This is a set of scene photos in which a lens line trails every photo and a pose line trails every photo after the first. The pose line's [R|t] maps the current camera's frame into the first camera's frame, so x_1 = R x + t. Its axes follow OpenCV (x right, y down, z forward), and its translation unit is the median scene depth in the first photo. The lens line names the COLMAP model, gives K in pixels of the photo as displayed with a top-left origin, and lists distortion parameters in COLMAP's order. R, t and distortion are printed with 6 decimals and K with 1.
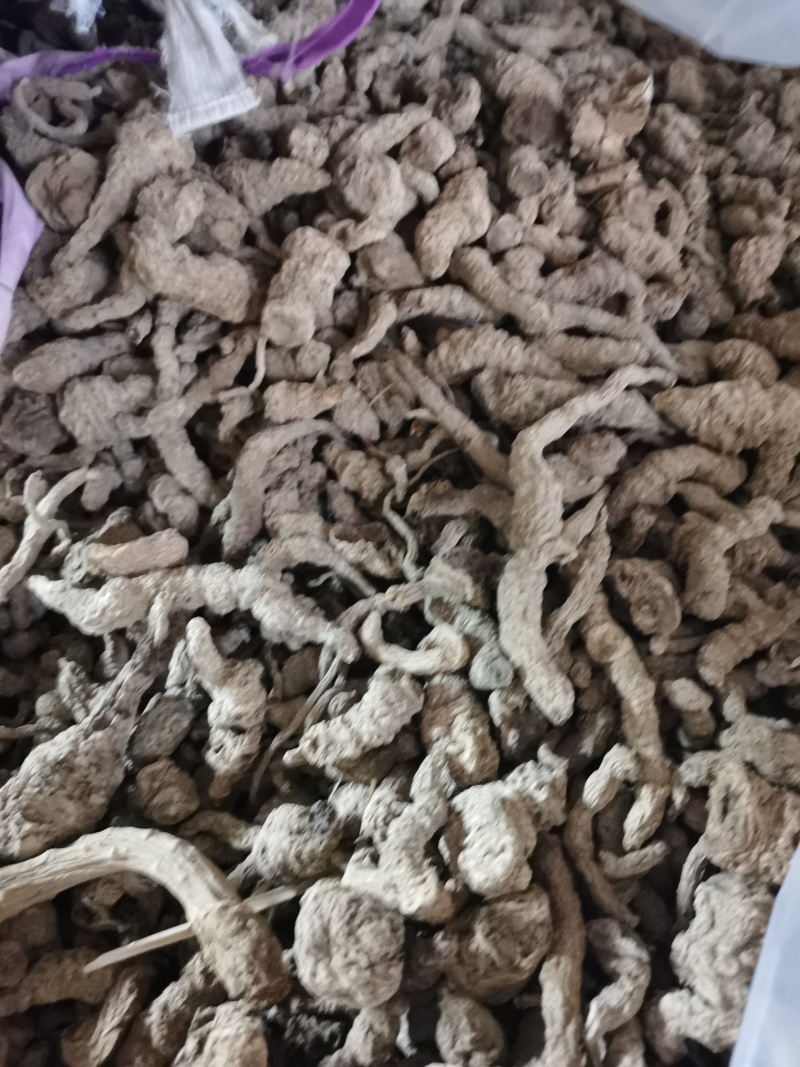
lens RADIAL K [[825.1, 0, 400.0], [0, 825.1, 533.5], [0, 0, 1]] dist [0.033394, -0.051185]
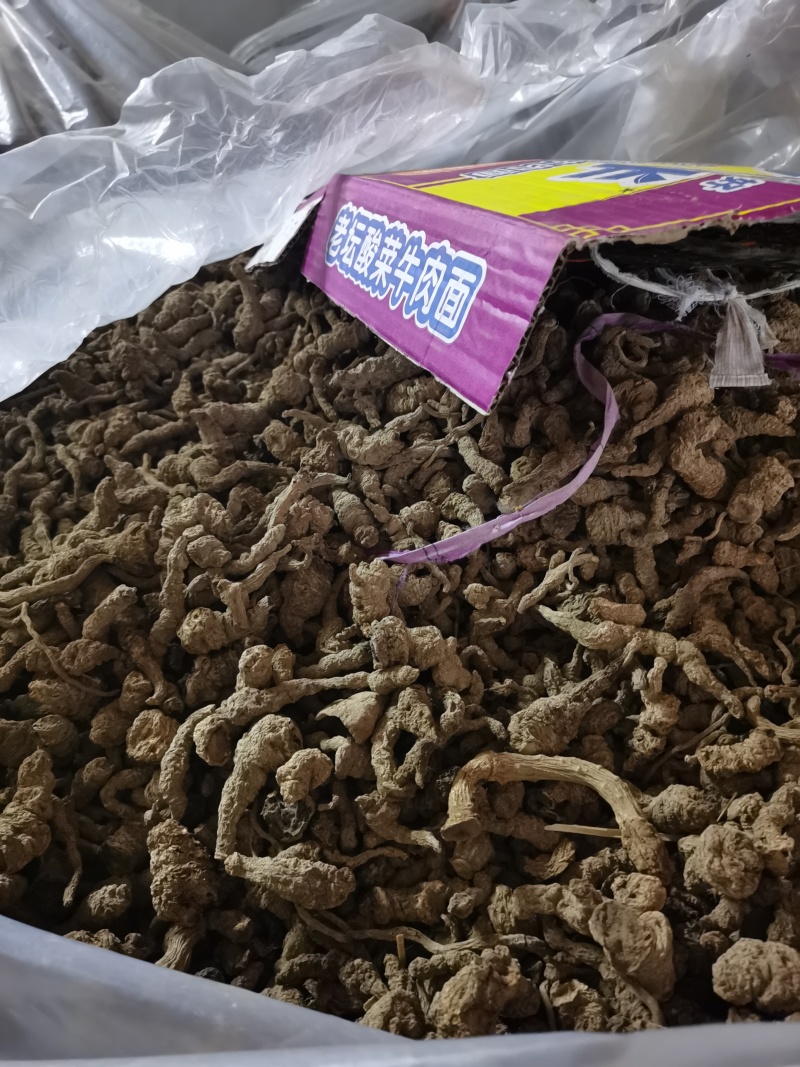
lens RADIAL K [[825.1, 0, 400.0], [0, 825.1, 533.5], [0, 0, 1]] dist [0.033394, -0.051185]
pose [[0.920092, 0.301037, -0.250613, -0.364435], [-0.340018, 0.931467, -0.129450, 0.251018], [0.194468, 0.204319, 0.959393, -0.735973]]
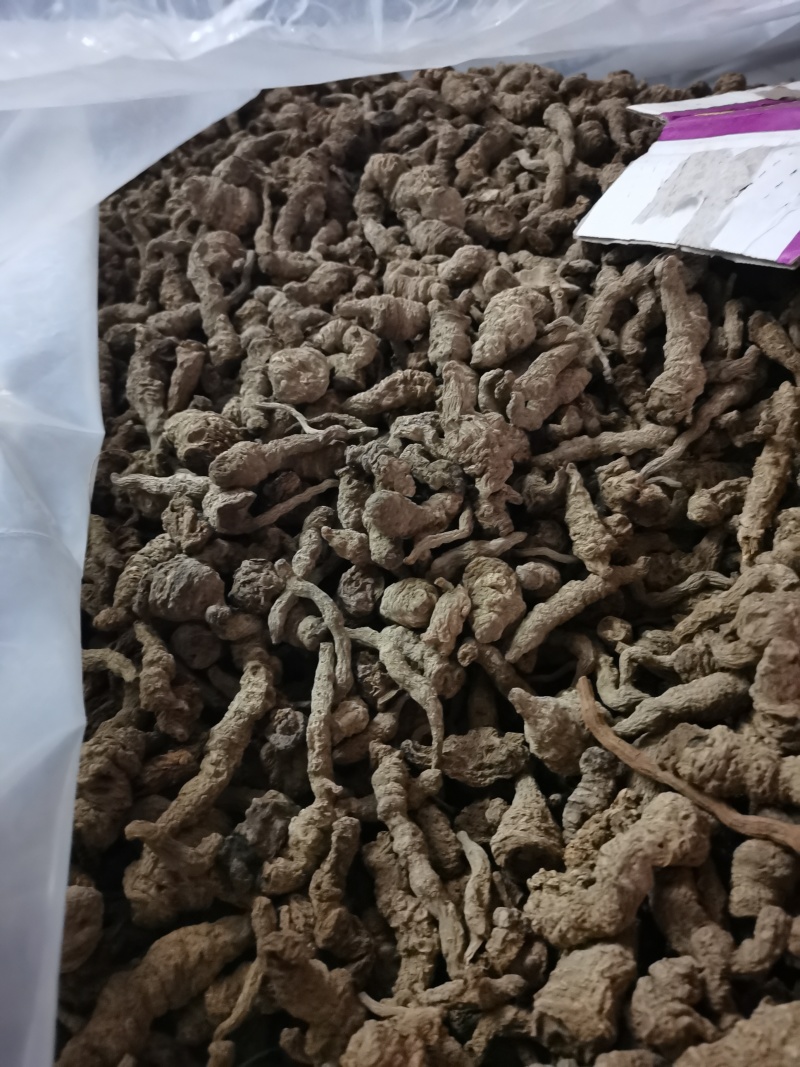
lens RADIAL K [[825.1, 0, 400.0], [0, 825.1, 533.5], [0, 0, 1]] dist [0.033394, -0.051185]
pose [[0.936884, 0.328434, -0.119910, -1.863863], [-0.332587, 0.942939, -0.015865, -0.109397], [0.107857, 0.054745, 0.992658, 0.117136]]
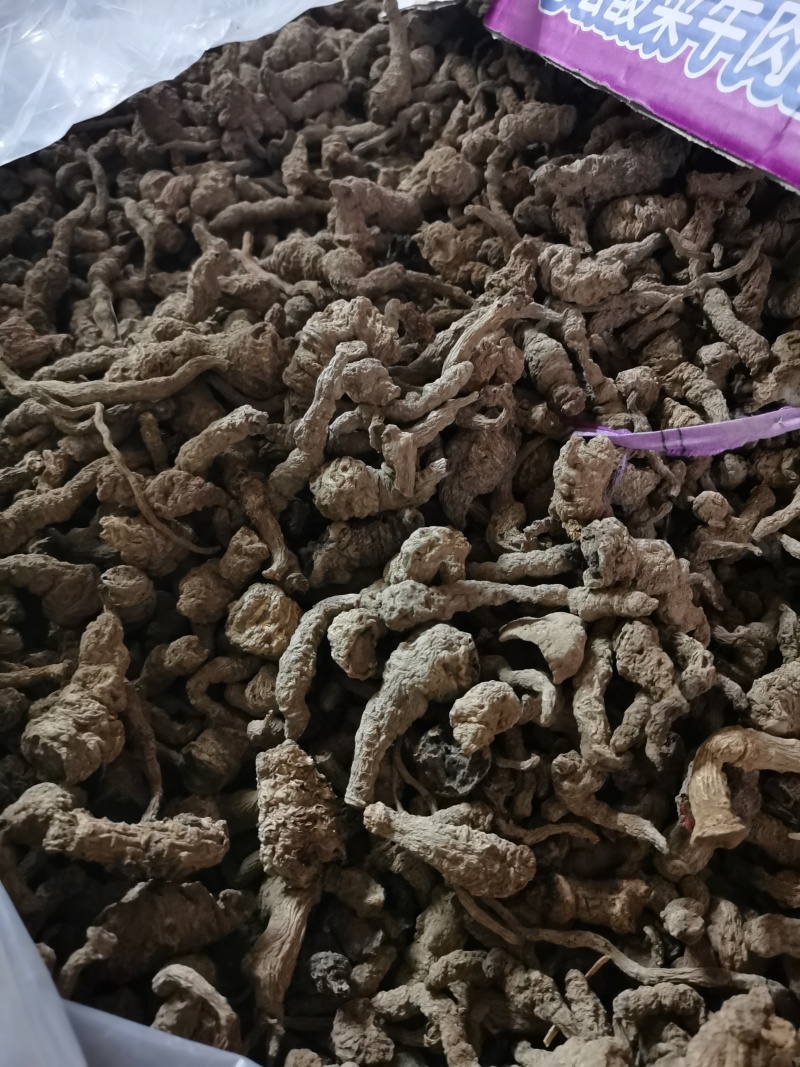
lens RADIAL K [[825.1, 0, 400.0], [0, 825.1, 533.5], [0, 0, 1]] dist [0.033394, -0.051185]
pose [[0.857315, 0.496312, -0.136692, -0.847477], [-0.501000, 0.865447, 0.000121, 0.375690], [0.118359, 0.068379, 0.990614, -0.337360]]
